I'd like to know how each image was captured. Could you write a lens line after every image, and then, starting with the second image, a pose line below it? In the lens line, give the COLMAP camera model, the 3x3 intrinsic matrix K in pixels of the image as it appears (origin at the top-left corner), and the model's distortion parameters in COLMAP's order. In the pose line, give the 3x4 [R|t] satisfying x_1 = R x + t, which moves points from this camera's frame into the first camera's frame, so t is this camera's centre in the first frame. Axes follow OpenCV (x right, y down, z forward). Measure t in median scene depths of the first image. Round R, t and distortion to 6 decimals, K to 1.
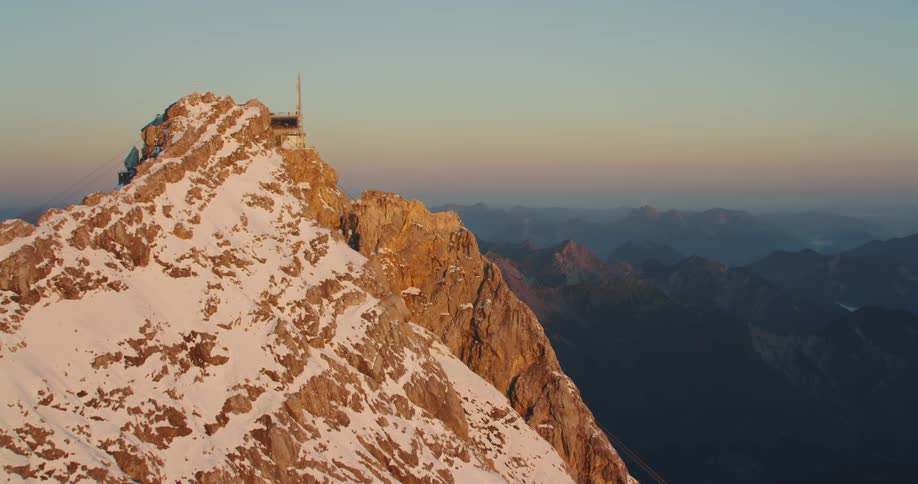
lens RADIAL K [[895.3, 0, 460.6], [0, 895.3, 238.6], [0, 0, 1]] dist [-0.197923, 0.000000]
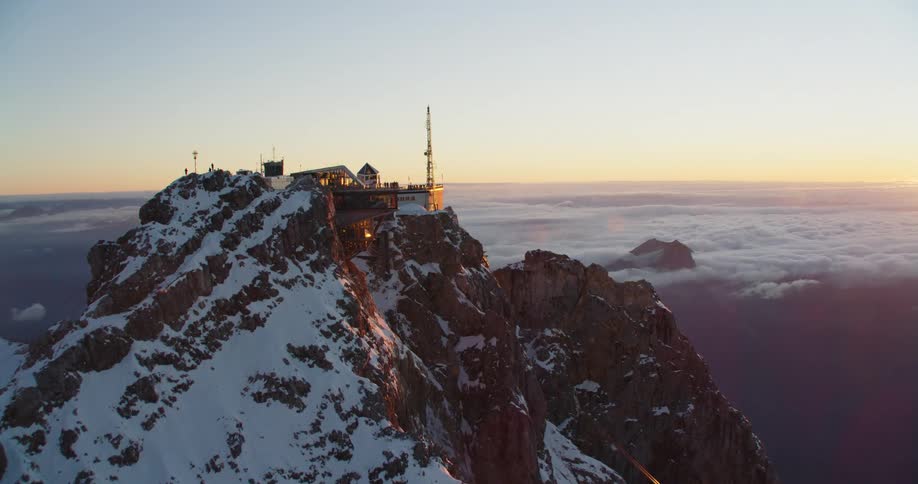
lens RADIAL K [[895.3, 0, 455.3], [0, 895.3, 245.1], [0, 0, 1]] dist [-0.197923, 0.000000]
pose [[0.976855, 0.007988, -0.213753, -0.010061], [-0.006765, 0.999956, 0.006453, -0.127284], [0.213795, -0.004857, 0.976866, 0.479832]]
